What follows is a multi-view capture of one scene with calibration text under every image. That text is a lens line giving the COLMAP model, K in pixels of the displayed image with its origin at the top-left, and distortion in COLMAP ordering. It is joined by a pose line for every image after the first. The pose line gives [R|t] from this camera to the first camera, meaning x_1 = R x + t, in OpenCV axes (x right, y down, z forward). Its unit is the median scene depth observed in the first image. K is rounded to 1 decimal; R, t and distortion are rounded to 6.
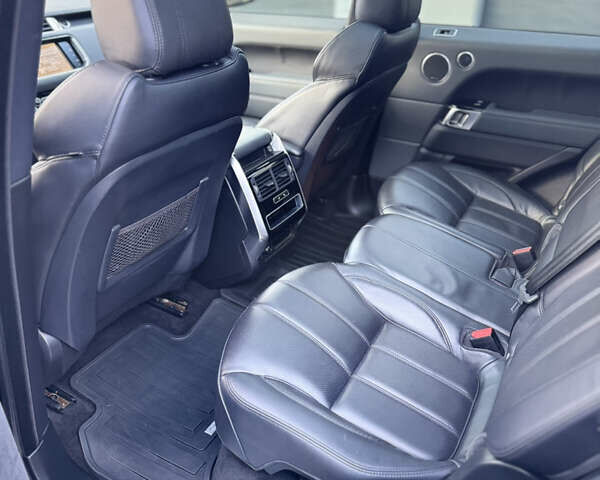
lens RADIAL K [[546.7, 0, 298.7], [0, 546.7, 240.4], [0, 0, 1]] dist [0.015691, 0.000000]
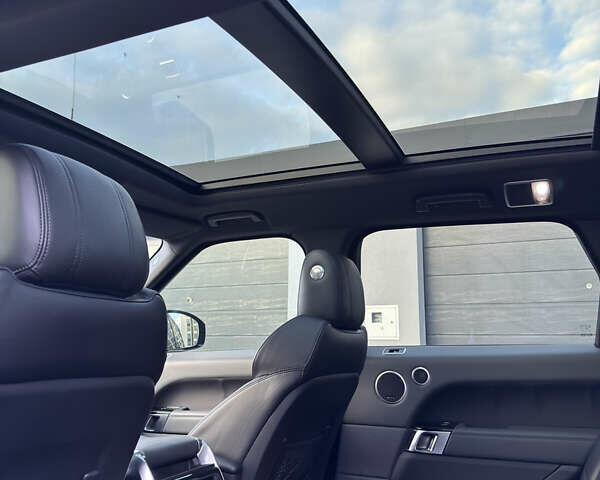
lens RADIAL K [[546.7, 0, 301.4], [0, 546.7, 241.6], [0, 0, 1]] dist [0.015691, 0.000000]
pose [[0.996615, -0.001073, 0.082202, 0.034003], [0.054067, 0.761798, -0.645555, 0.110998], [-0.061928, 0.647814, 0.759277, 0.205877]]
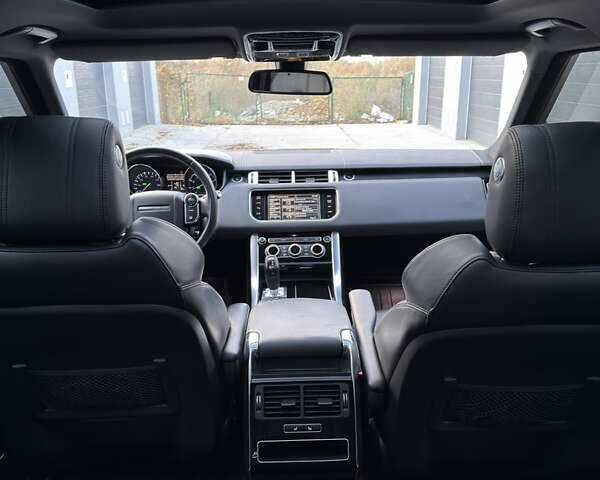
lens RADIAL K [[546.7, 0, 333.8], [0, 546.7, 241.7], [0, 0, 1]] dist [0.015691, 0.000000]
pose [[0.553406, 0.209945, -0.806018, 0.525439], [-0.397089, 0.917160, -0.033744, -0.299931], [0.732163, 0.338735, 0.590928, 0.522968]]
